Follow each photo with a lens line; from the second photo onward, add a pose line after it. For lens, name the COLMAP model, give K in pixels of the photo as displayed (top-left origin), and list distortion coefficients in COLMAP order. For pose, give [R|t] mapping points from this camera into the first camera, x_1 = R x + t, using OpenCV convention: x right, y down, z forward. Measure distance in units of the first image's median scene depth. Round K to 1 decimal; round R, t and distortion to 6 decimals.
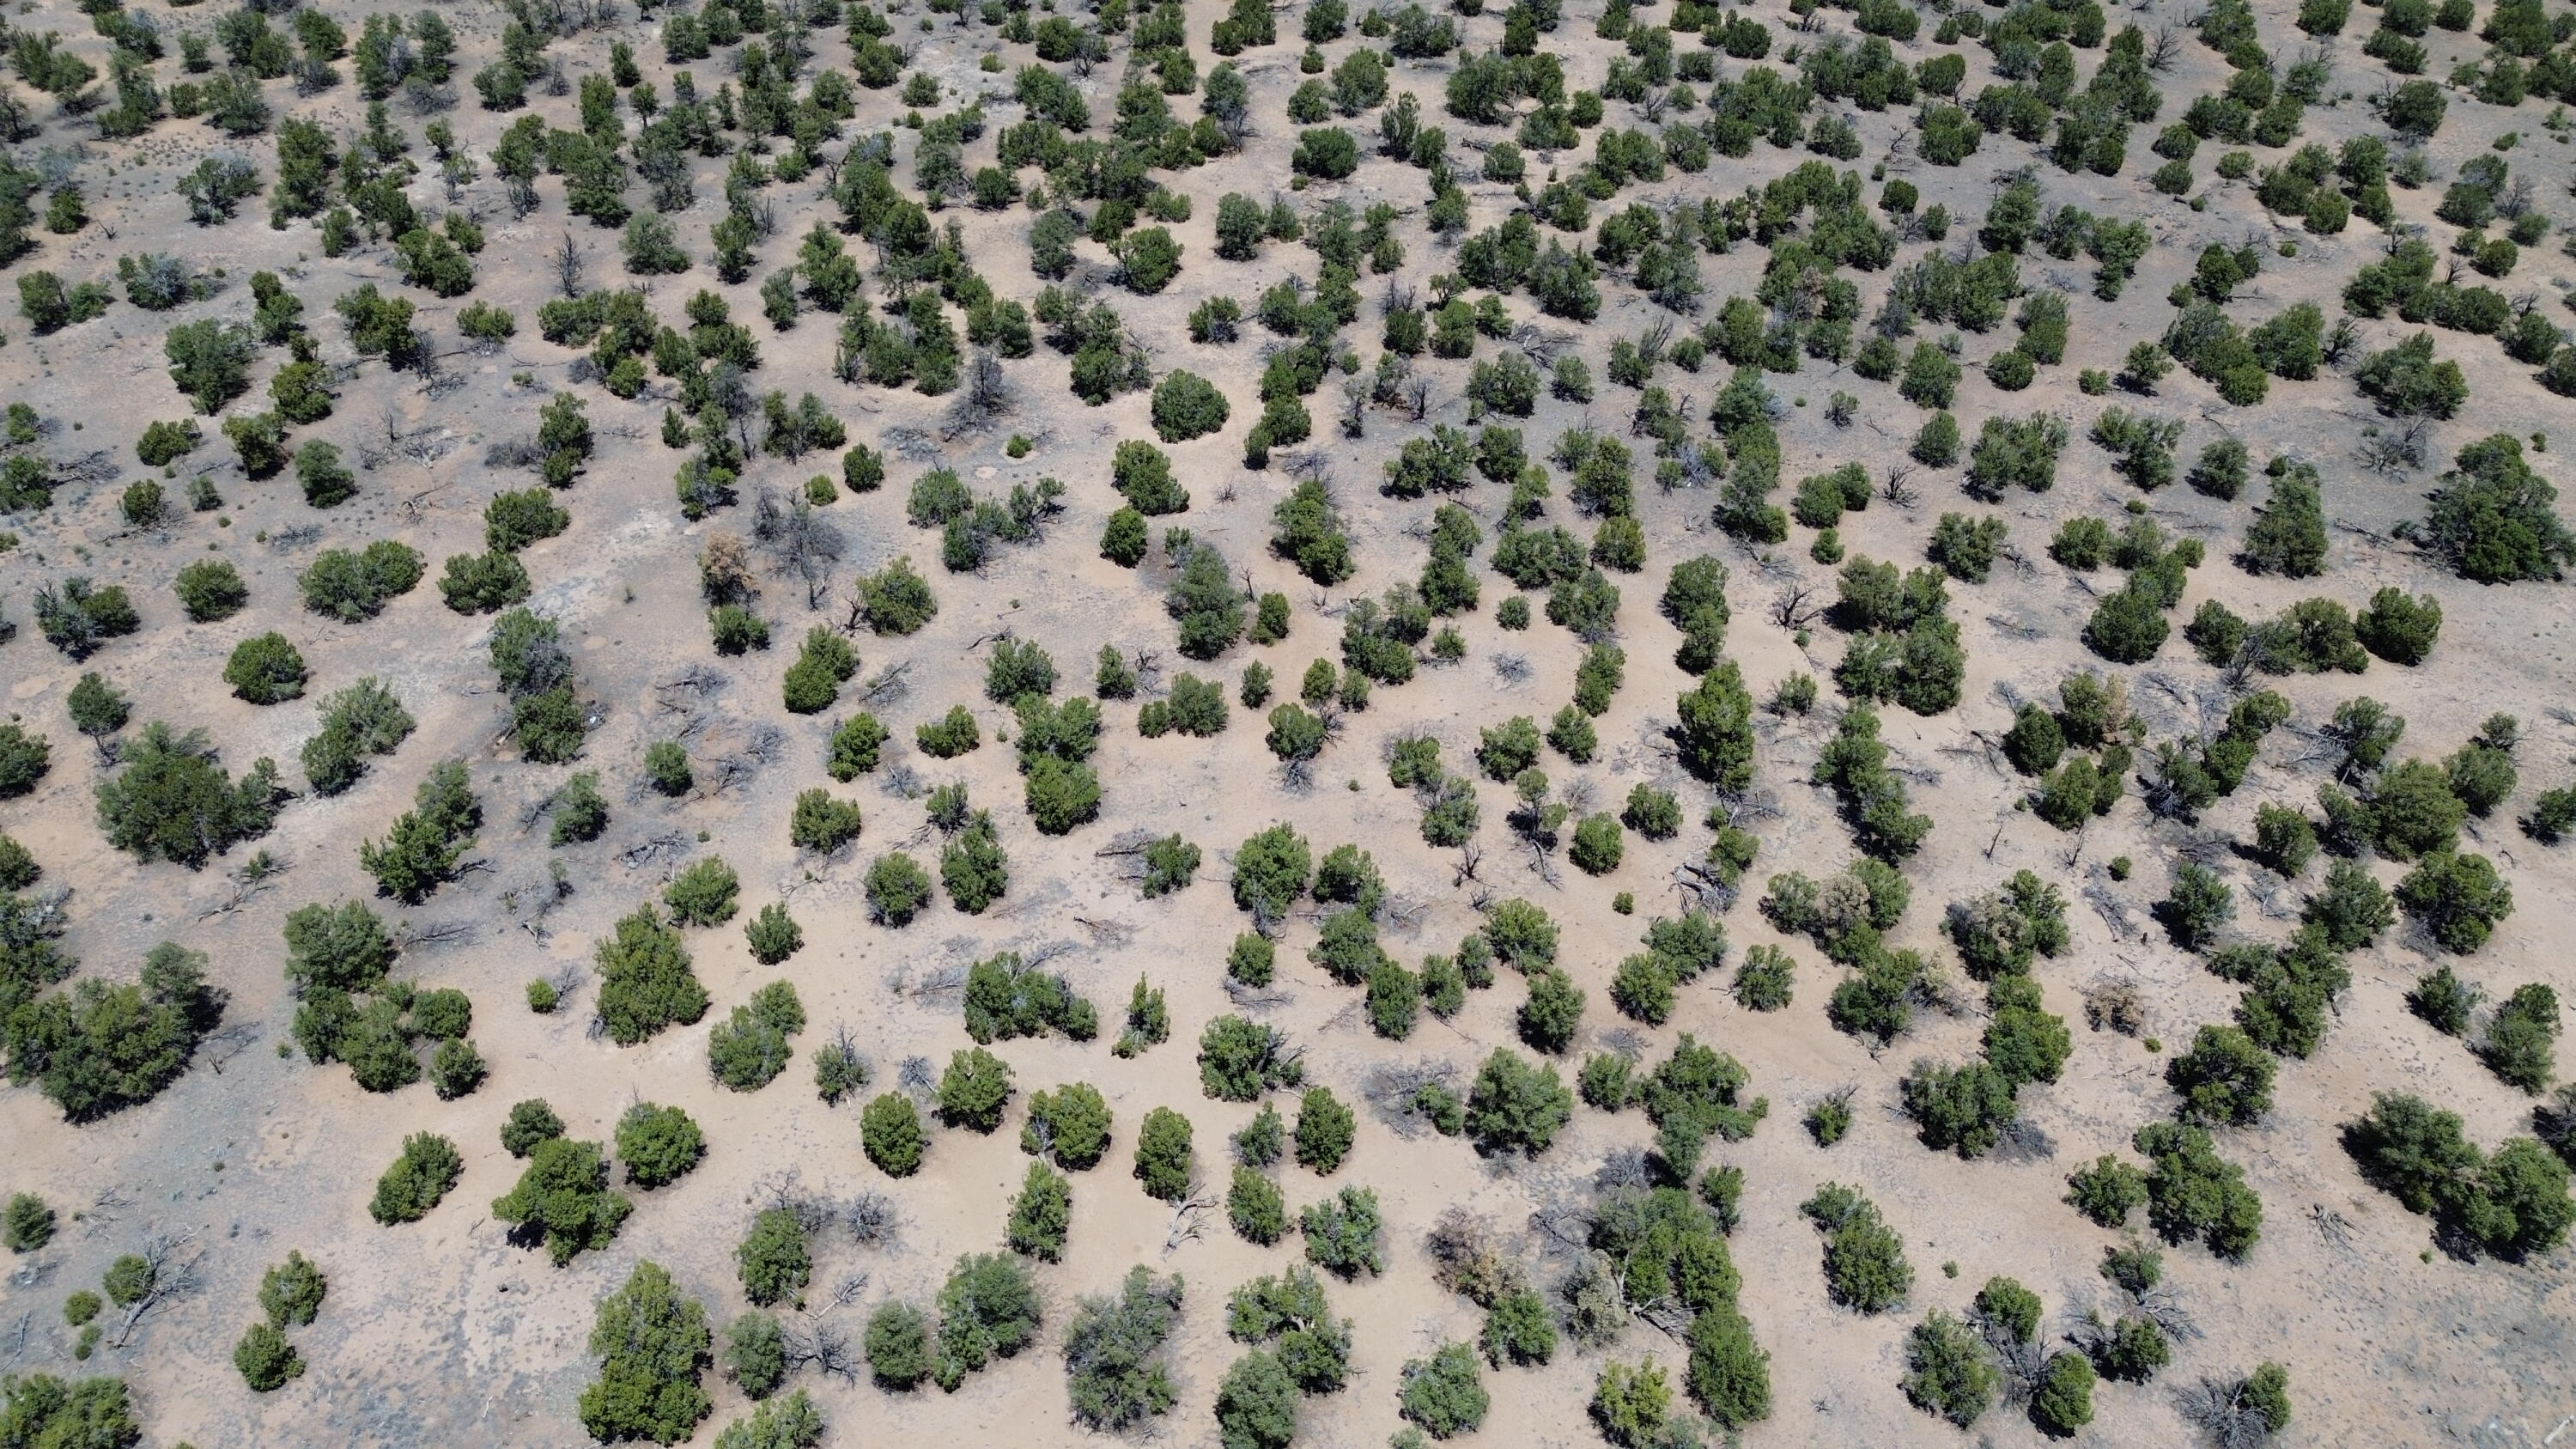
lens RADIAL K [[1818.5, 0, 1277.4], [0, 1818.5, 721.5], [0, 0, 1]] dist [0.073072, -0.074916]
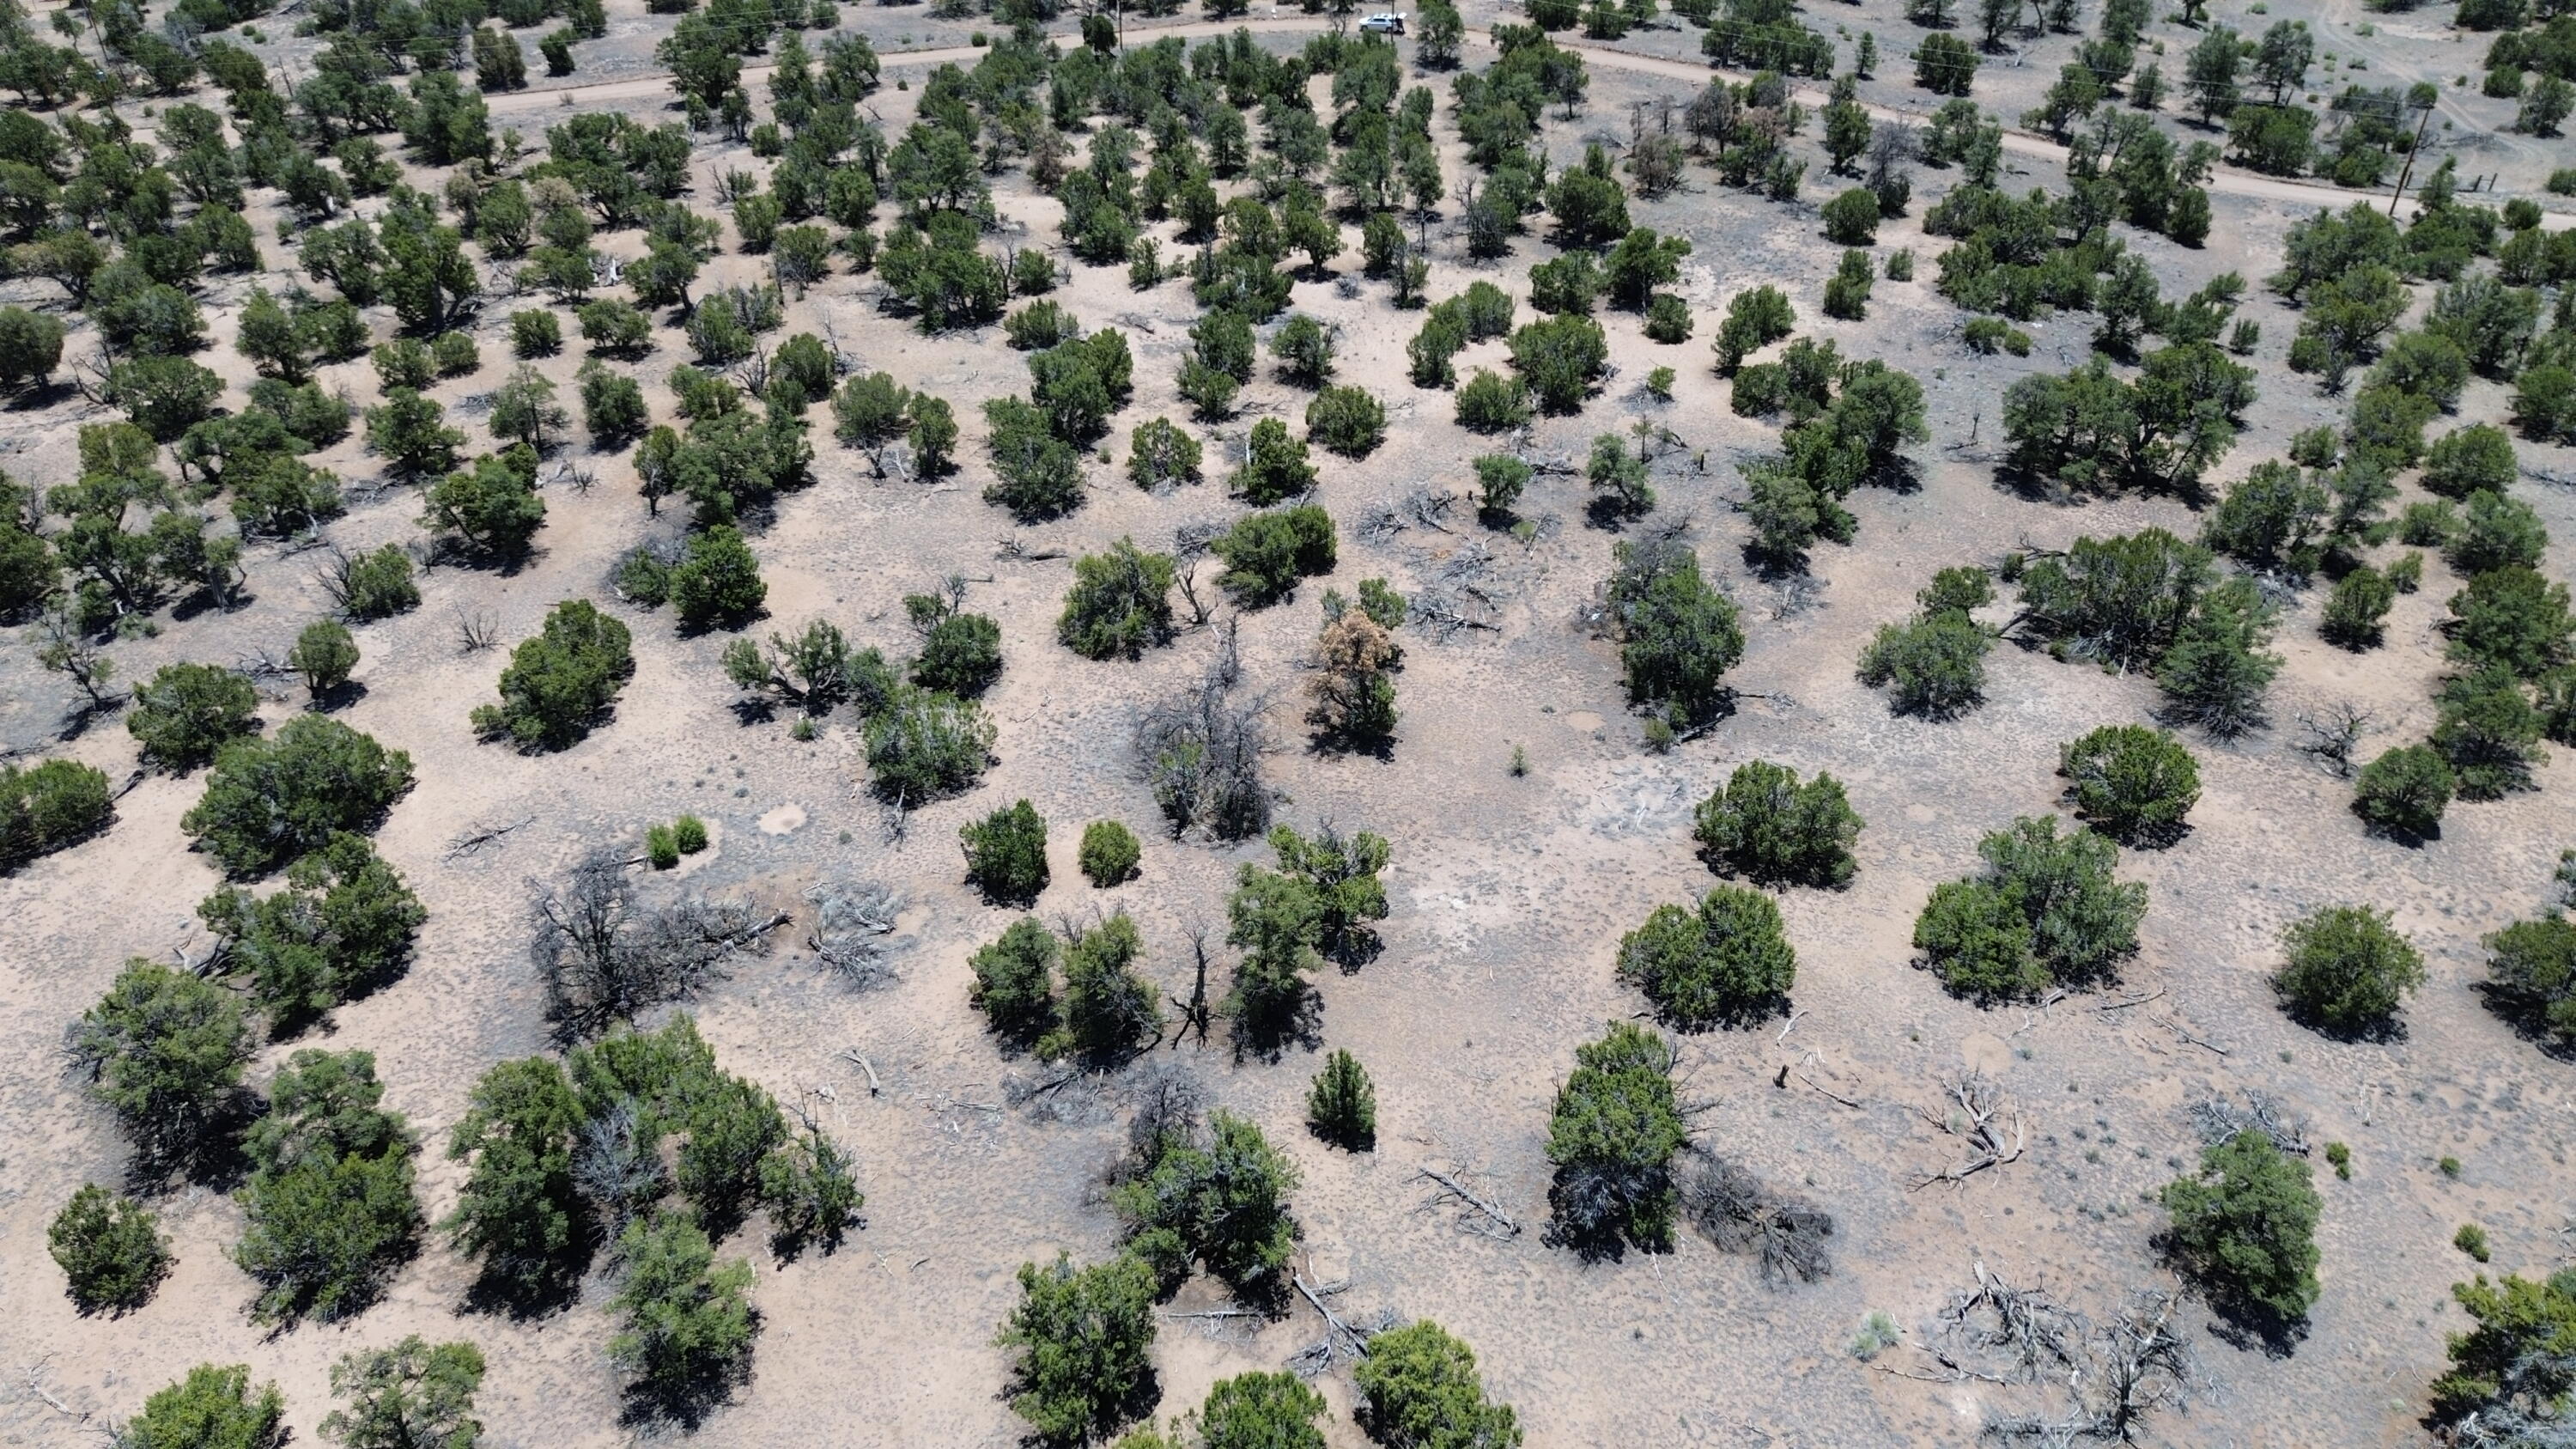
lens RADIAL K [[1818.5, 0, 1277.4], [0, 1818.5, 721.5], [0, 0, 1]] dist [0.073072, -0.074916]
pose [[-0.897007, -0.253754, 0.361923, -0.379591], [0.283050, 0.299141, 0.911261, -0.468131], [-0.339502, 0.919850, -0.196506, 0.878375]]
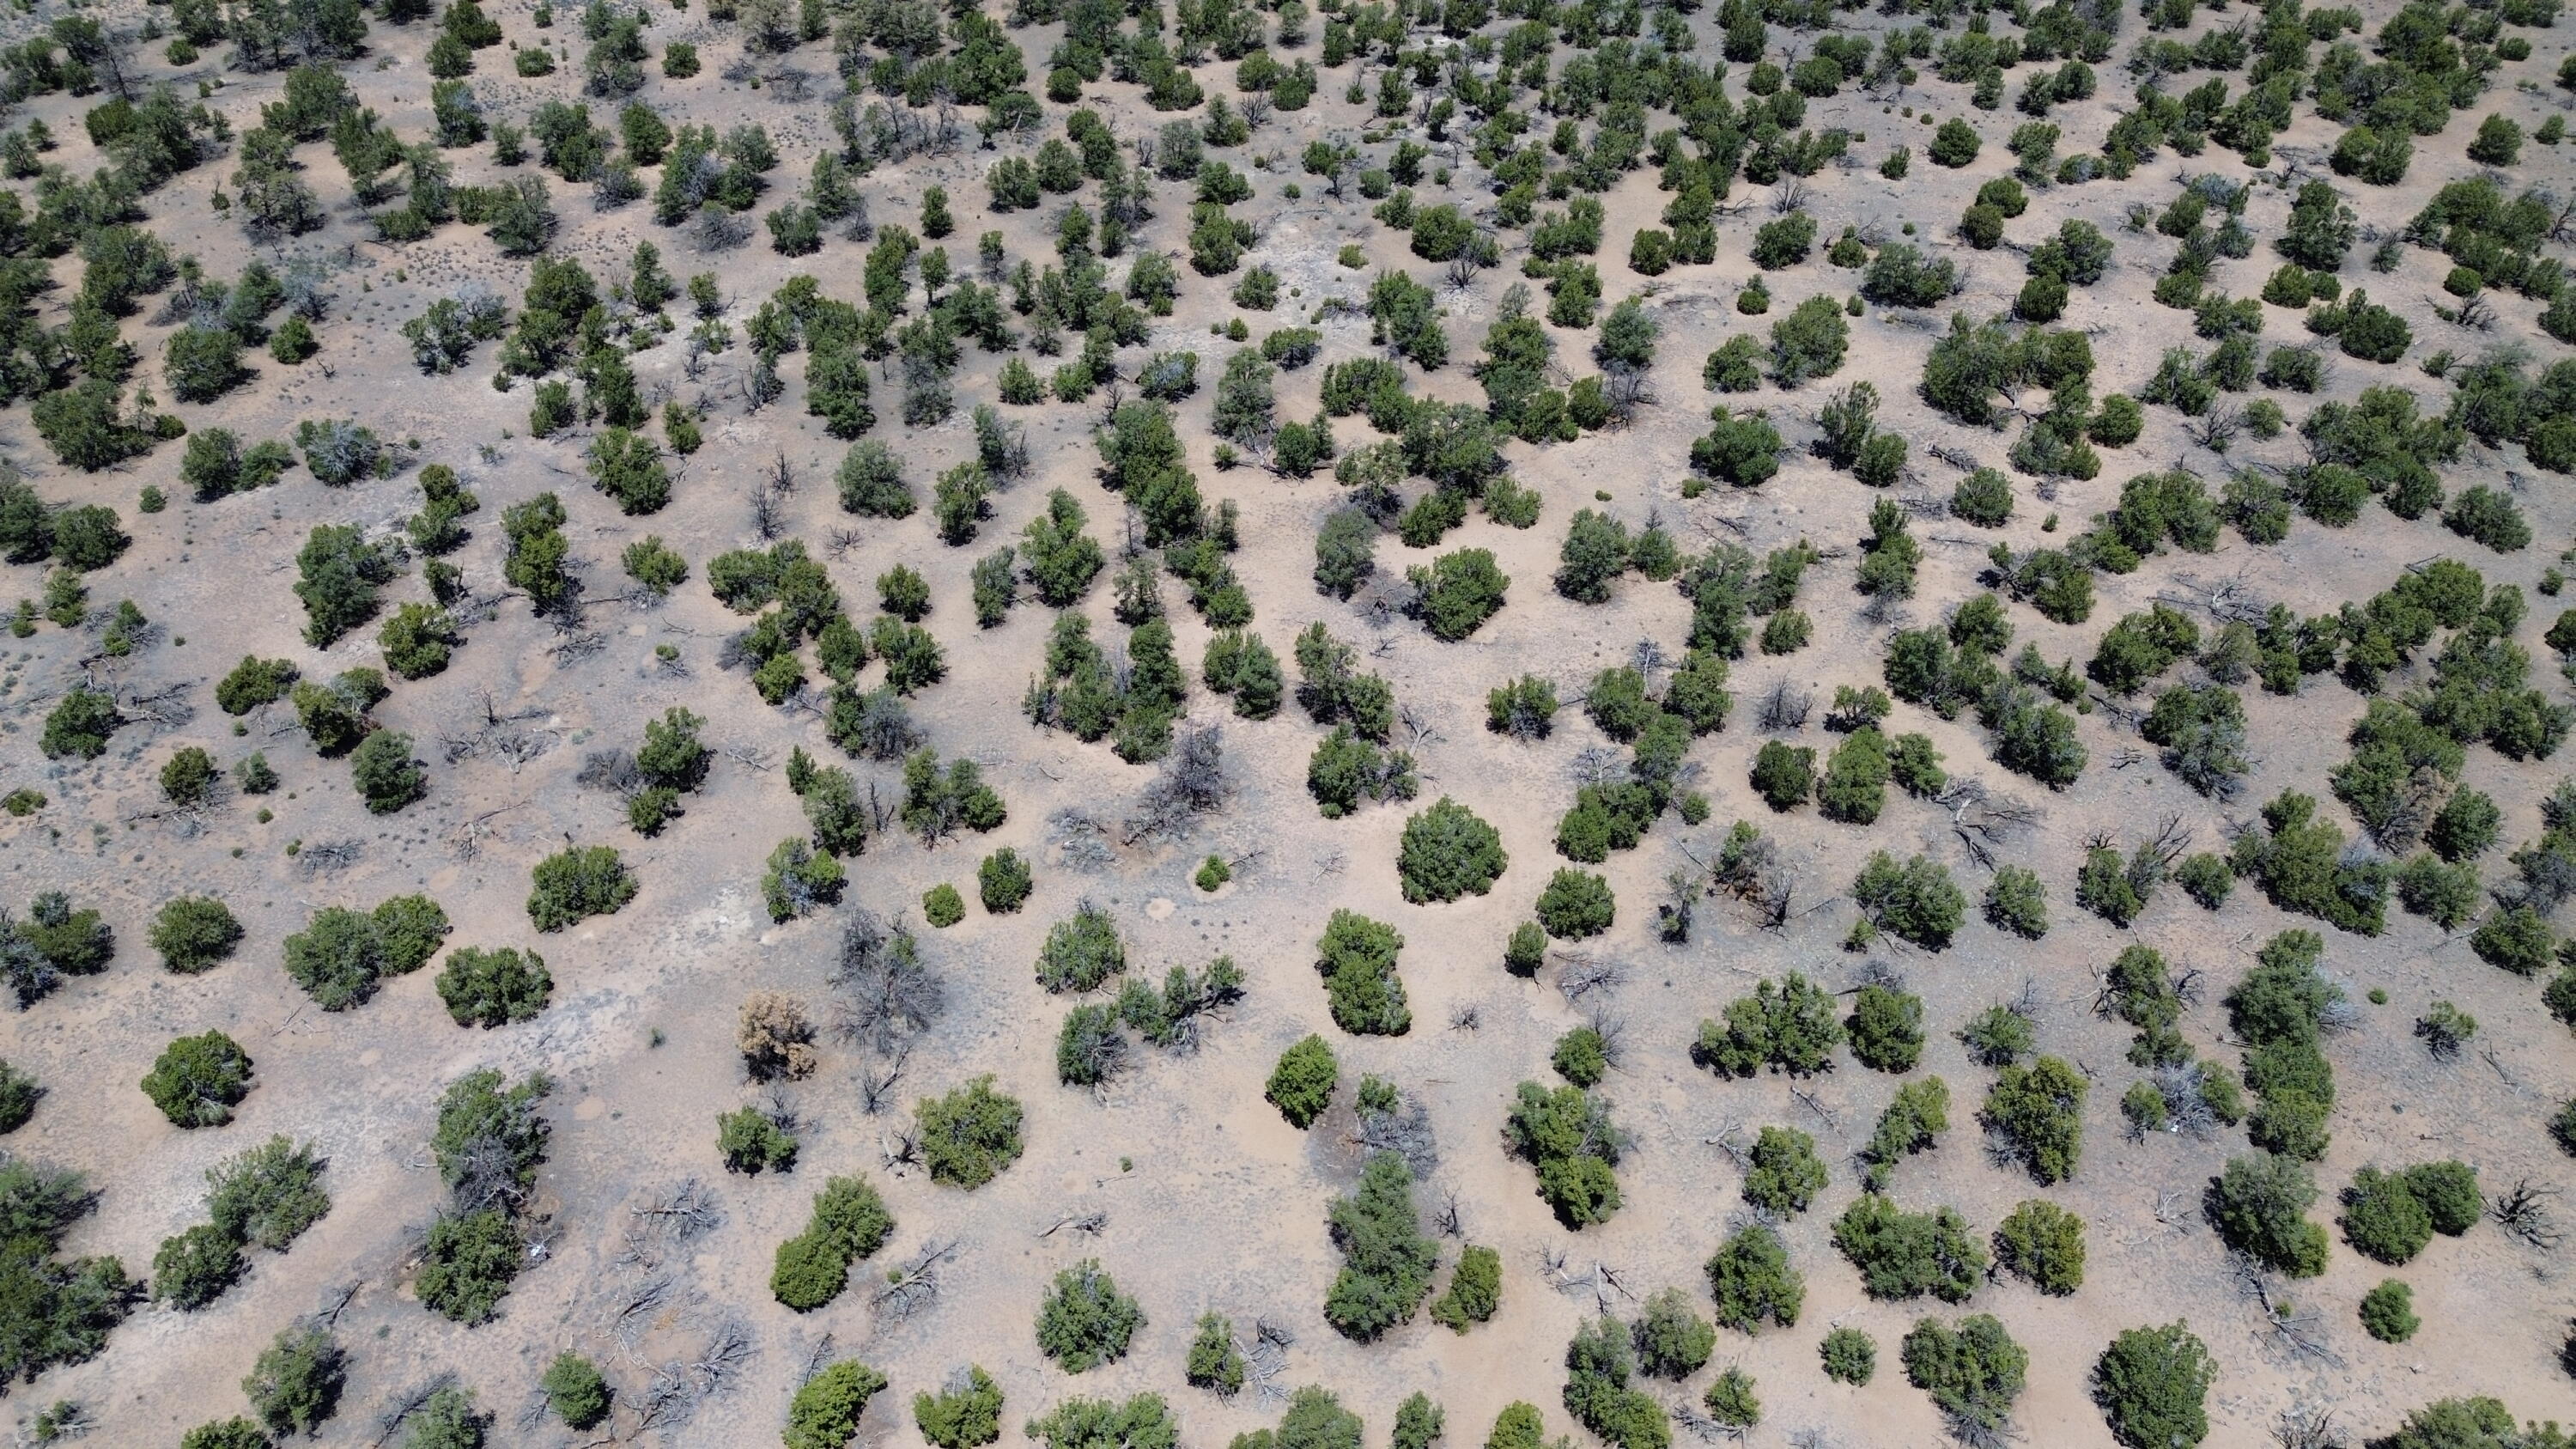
lens RADIAL K [[1818.5, 0, 1277.4], [0, 1818.5, 721.5], [0, 0, 1]] dist [0.073072, -0.074916]
pose [[0.961008, 0.171883, -0.216609, 0.029360], [-0.170268, 0.985048, 0.026241, -0.205365], [0.217881, 0.011663, 0.975906, 0.242697]]
